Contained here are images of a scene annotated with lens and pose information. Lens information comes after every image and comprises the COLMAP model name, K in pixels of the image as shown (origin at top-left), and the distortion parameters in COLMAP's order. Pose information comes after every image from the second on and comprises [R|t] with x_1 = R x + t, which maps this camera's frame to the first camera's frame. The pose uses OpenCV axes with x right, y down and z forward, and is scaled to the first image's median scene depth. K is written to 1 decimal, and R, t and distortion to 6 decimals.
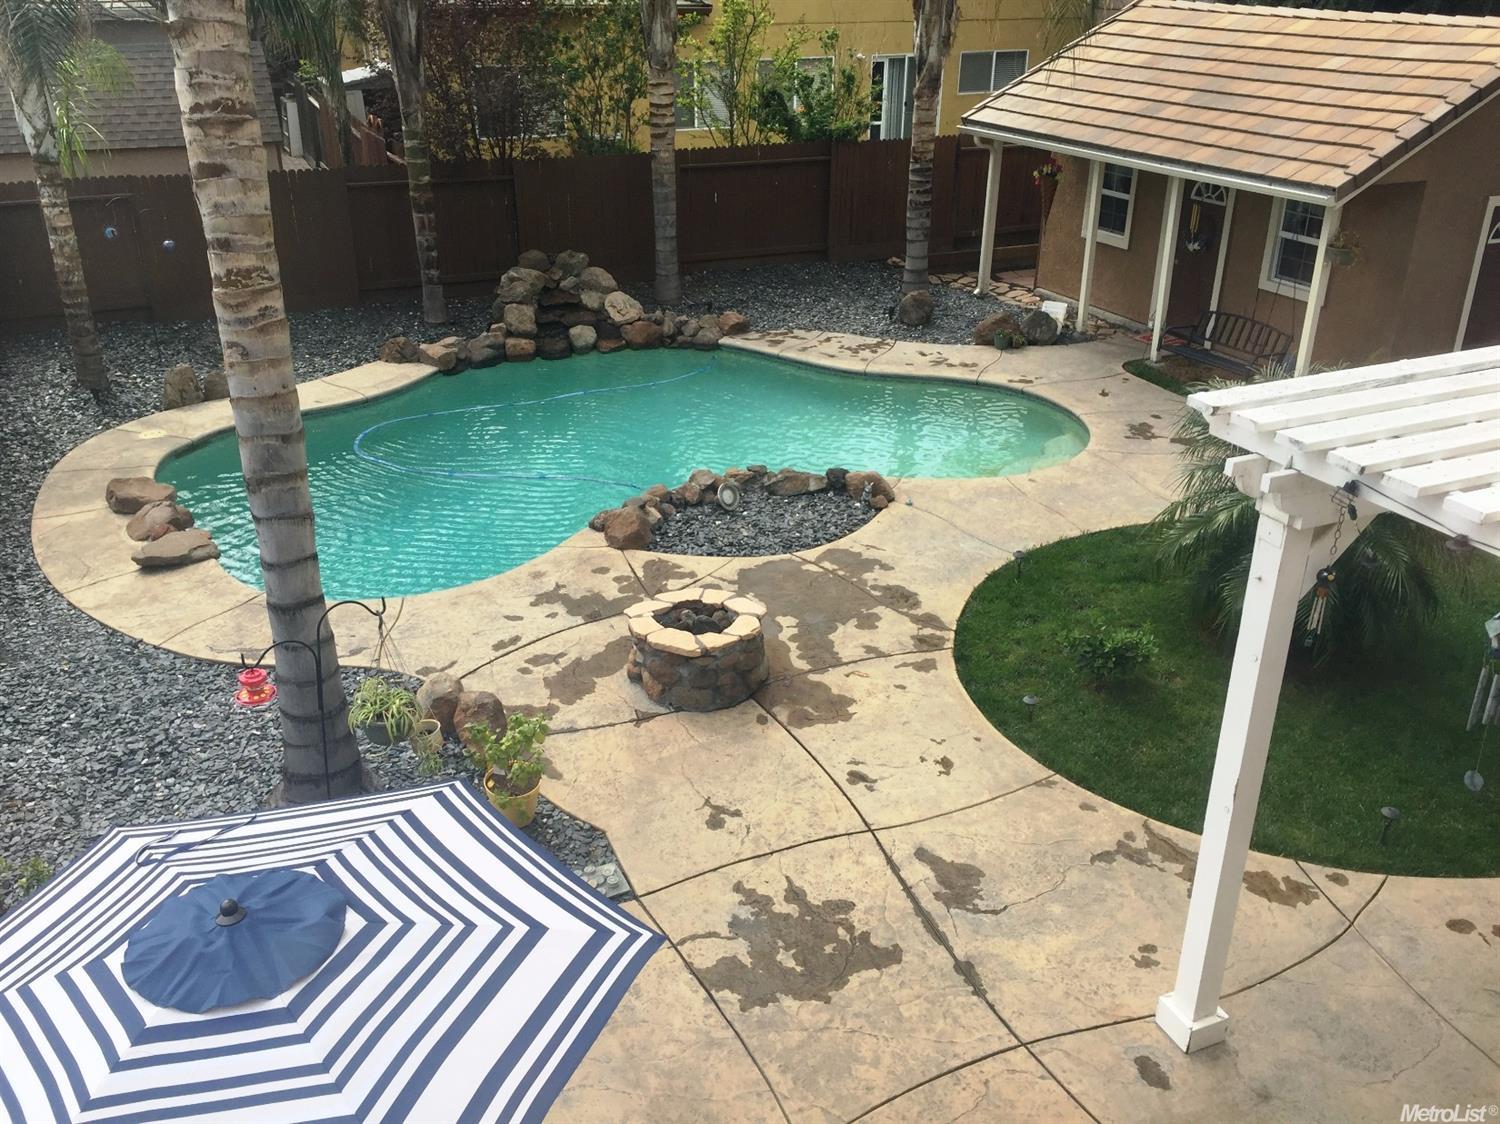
lens RADIAL K [[1289.6, 0, 722.8], [0, 1289.6, 531.9], [0, 0, 1]] dist [0.084171, -0.105330]
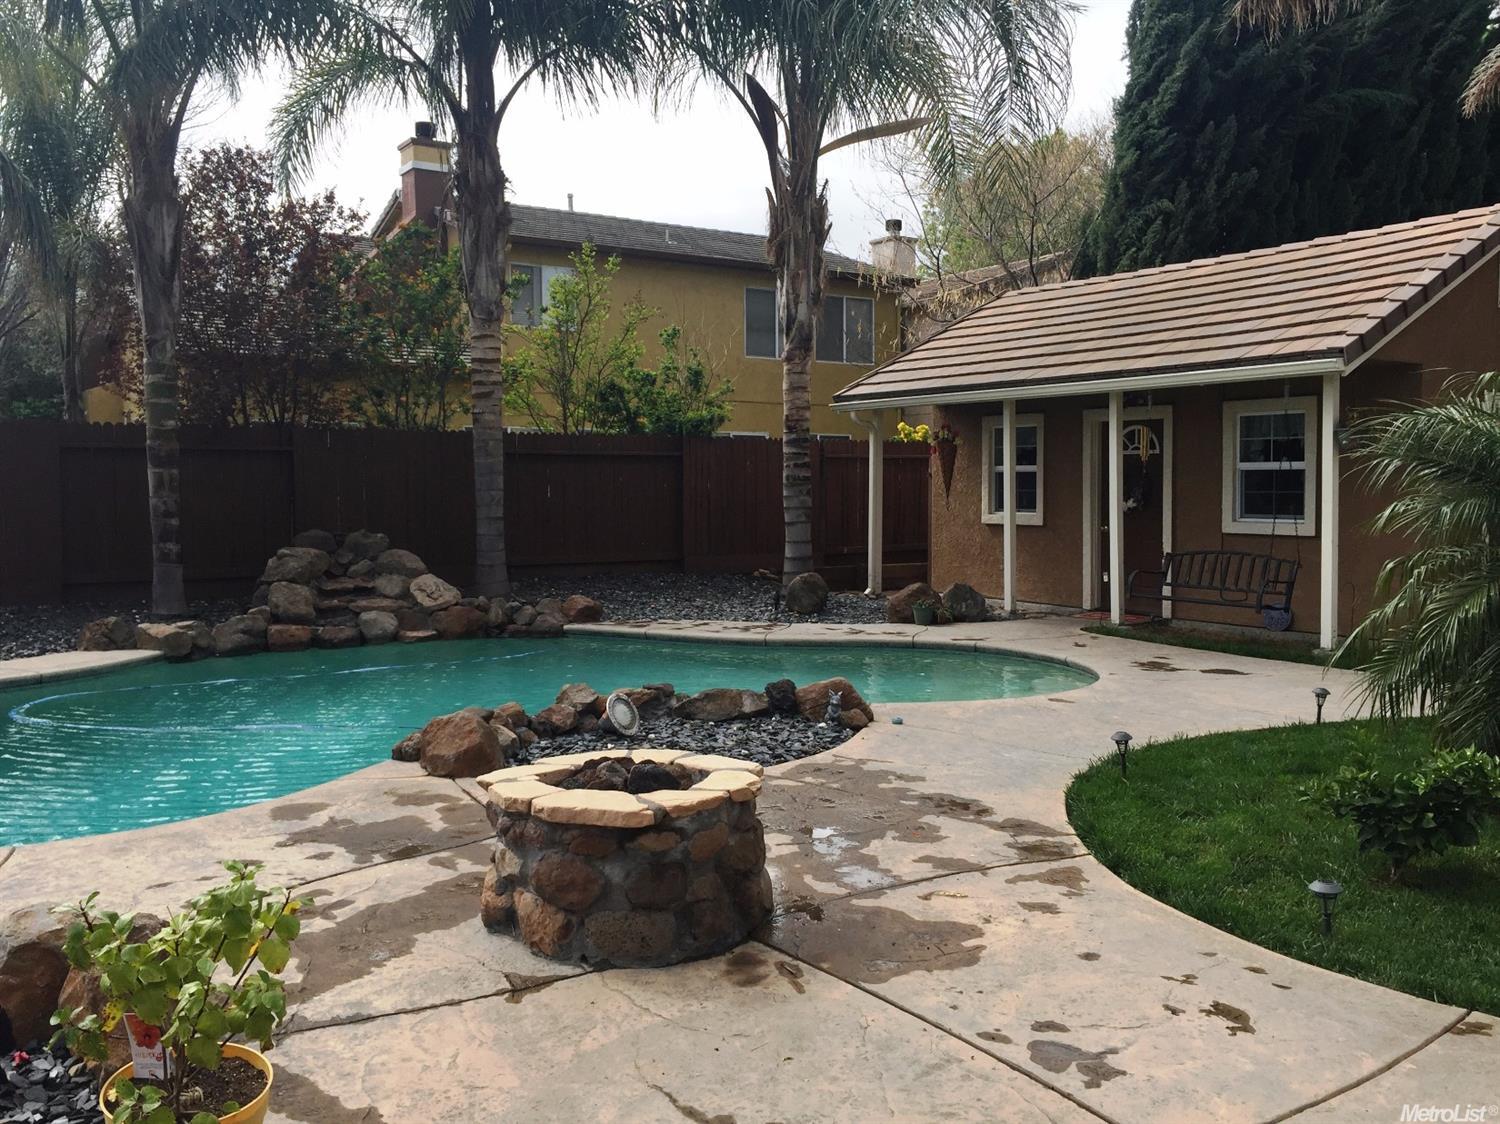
lens RADIAL K [[1289.6, 0, 729.1], [0, 1289.6, 535.8], [0, 0, 1]] dist [0.084171, -0.105330]
pose [[0.985902, -0.009225, 0.167067, -0.041083], [0.070375, 0.928731, -0.364013, 0.104543], [-0.151803, 0.370638, 0.916288, 0.325281]]
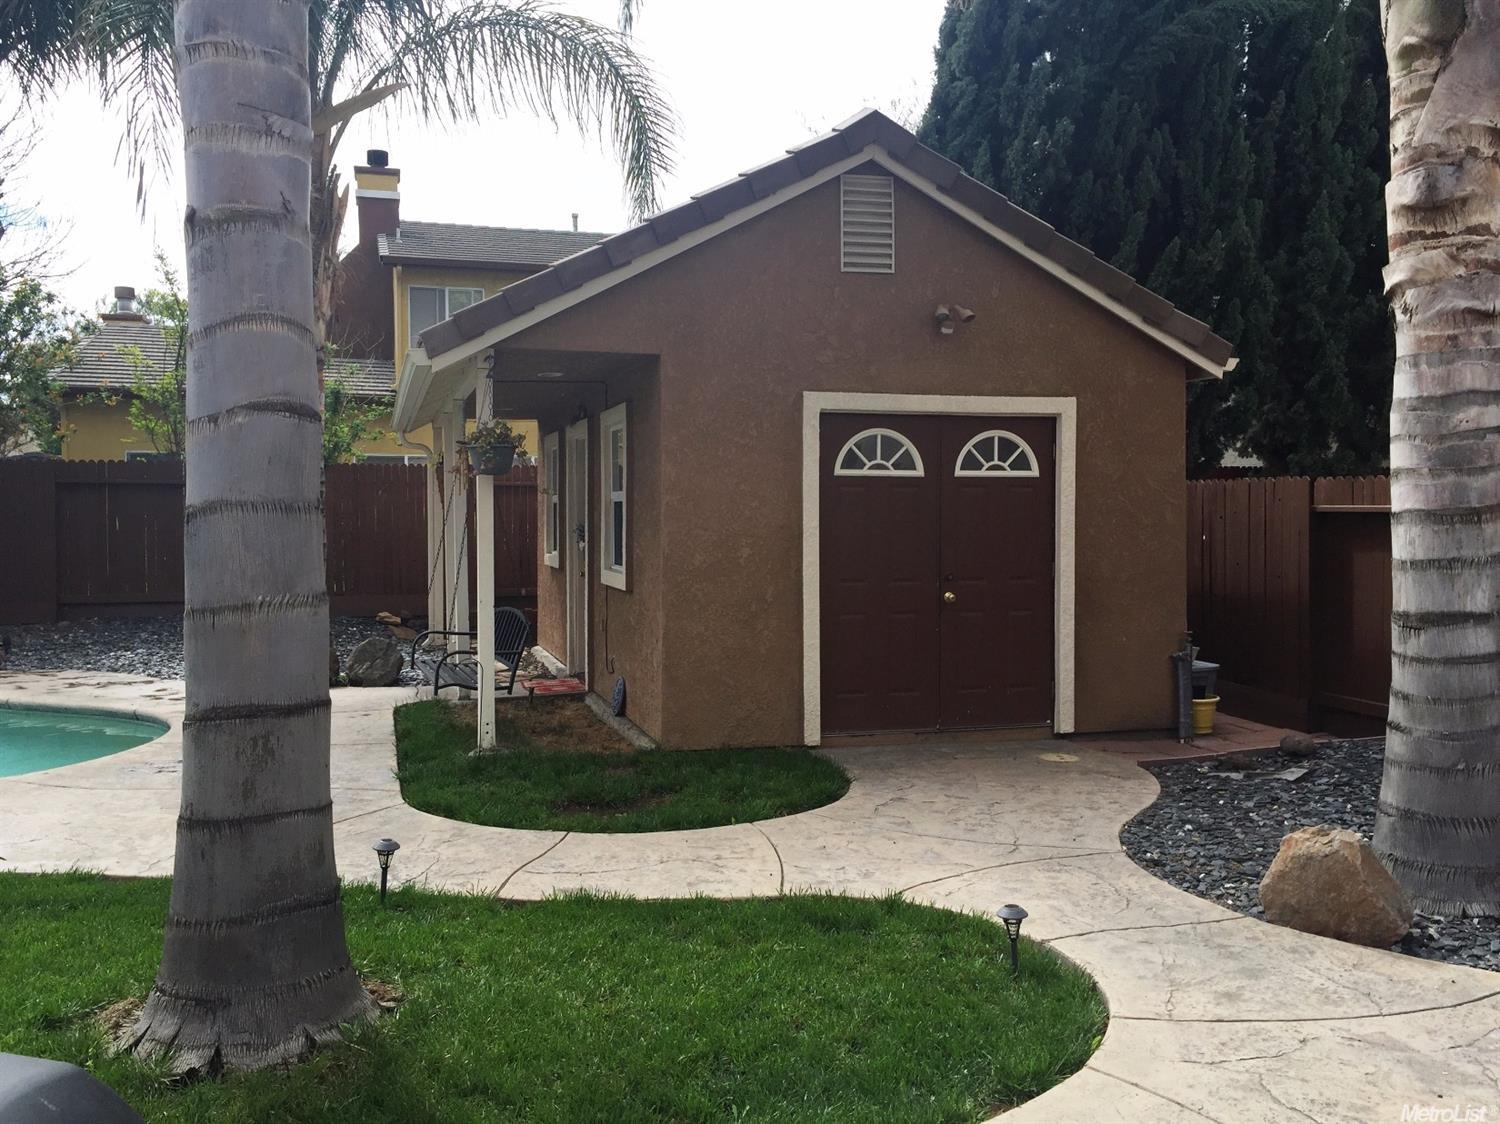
lens RADIAL K [[1289.6, 0, 730.6], [0, 1289.6, 524.6], [0, 0, 1]] dist [0.084171, -0.105330]
pose [[0.990749, -0.000474, -0.135703, 0.625930], [-0.053586, 0.917362, -0.394432, 0.033382], [0.124676, 0.398055, 0.908850, 0.478709]]
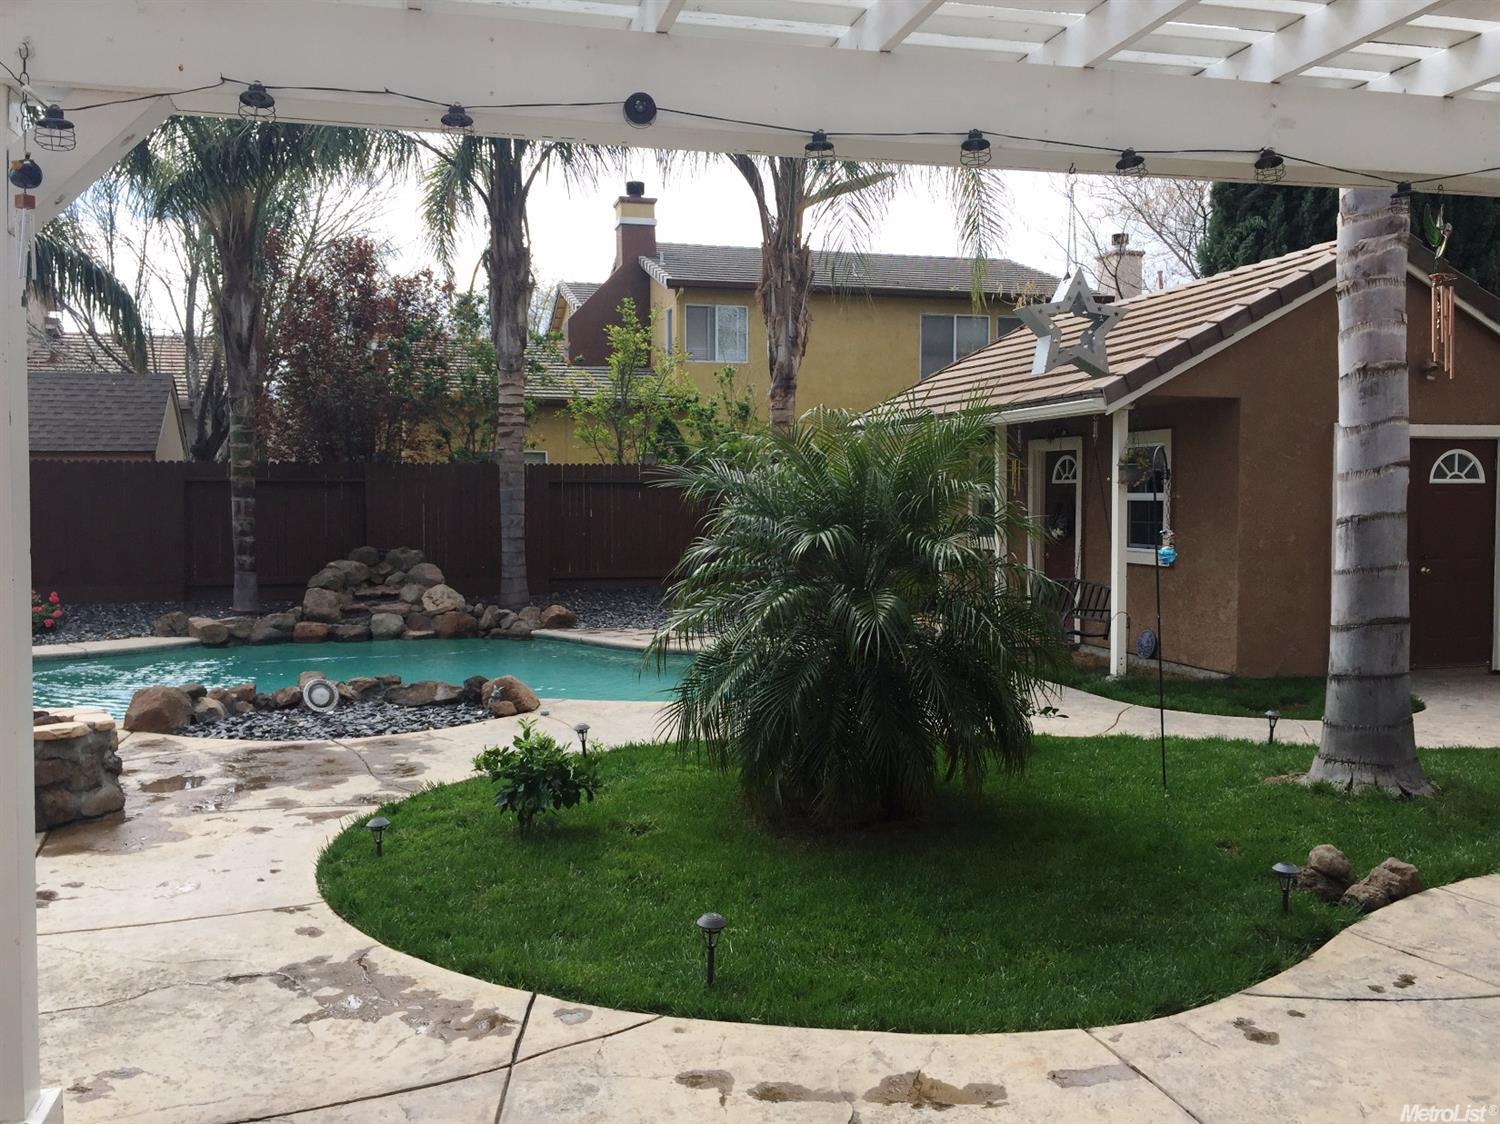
lens RADIAL K [[1289.6, 0, 721.9], [0, 1289.6, 528.4], [0, 0, 1]] dist [0.084171, -0.105330]
pose [[0.988350, 0.002480, -0.152179, 0.319846], [-0.060789, 0.923085, -0.379761, 0.144527], [0.139532, 0.384588, 0.912482, 0.207484]]
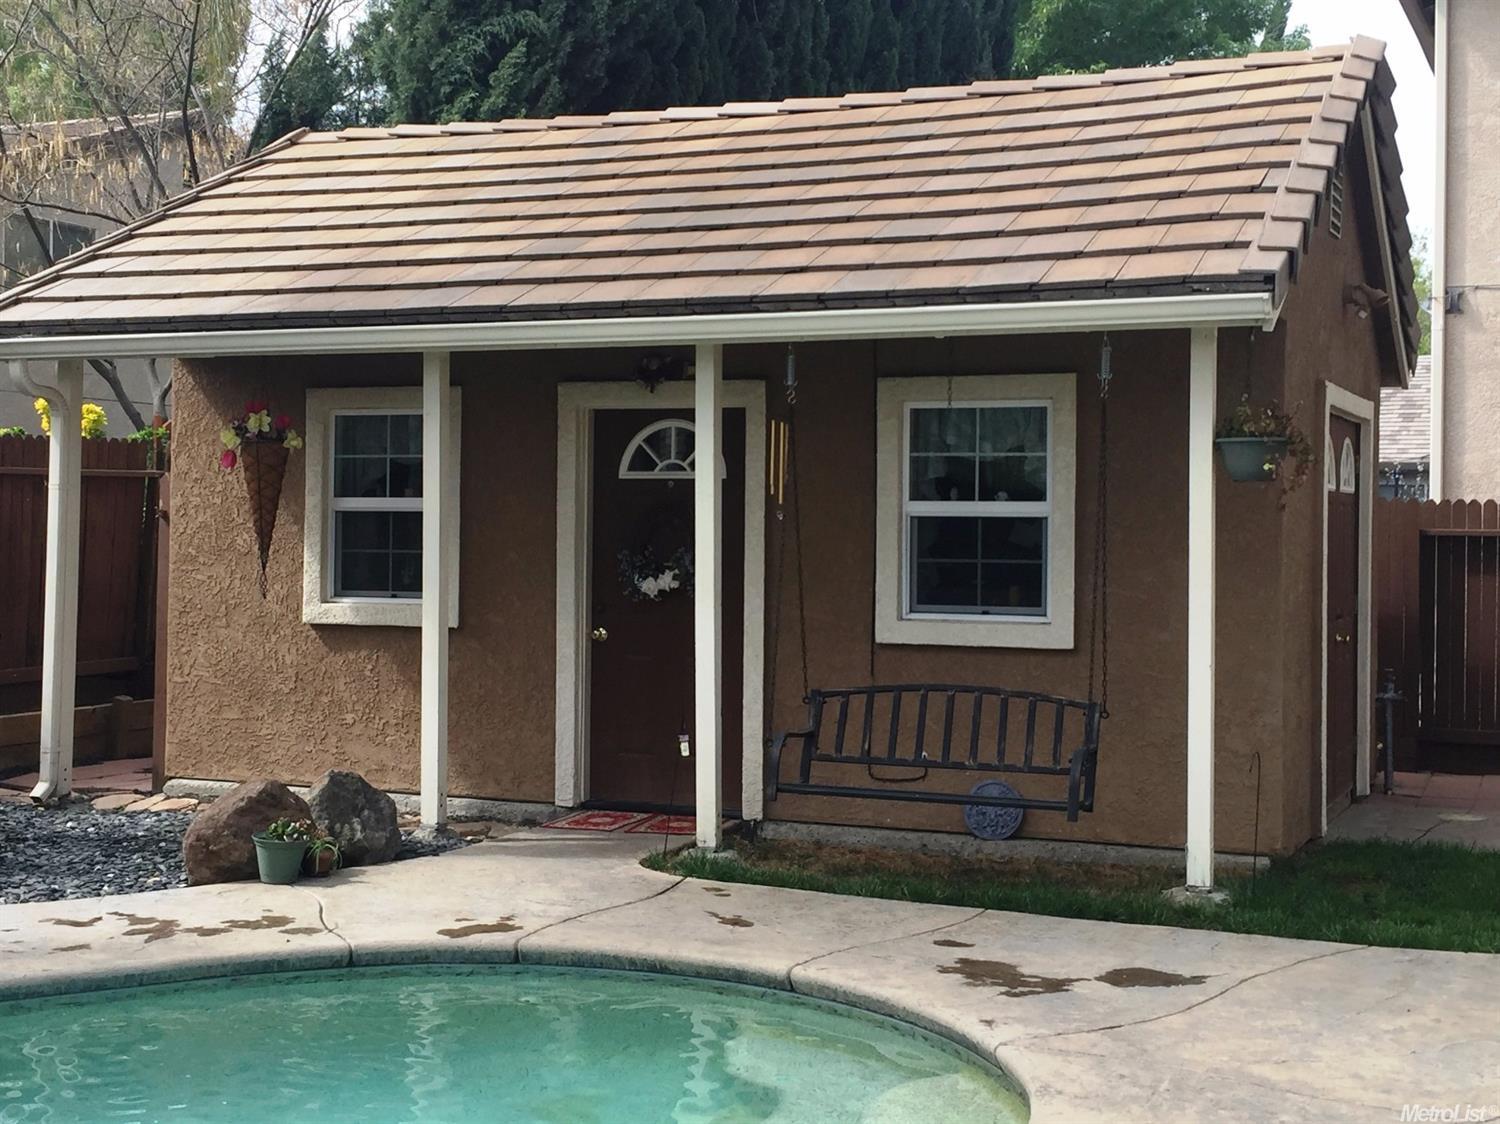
lens RADIAL K [[2037.1, 0, 732.1], [0, 2037.1, 497.1], [0, 0, 1]] dist [0.056999, 0.000000]
pose [[0.723792, 0.014952, 0.689856, -0.070517], [0.273587, 0.911604, -0.306804, -0.050050], [-0.633462, 0.410798, 0.655721, 0.660315]]
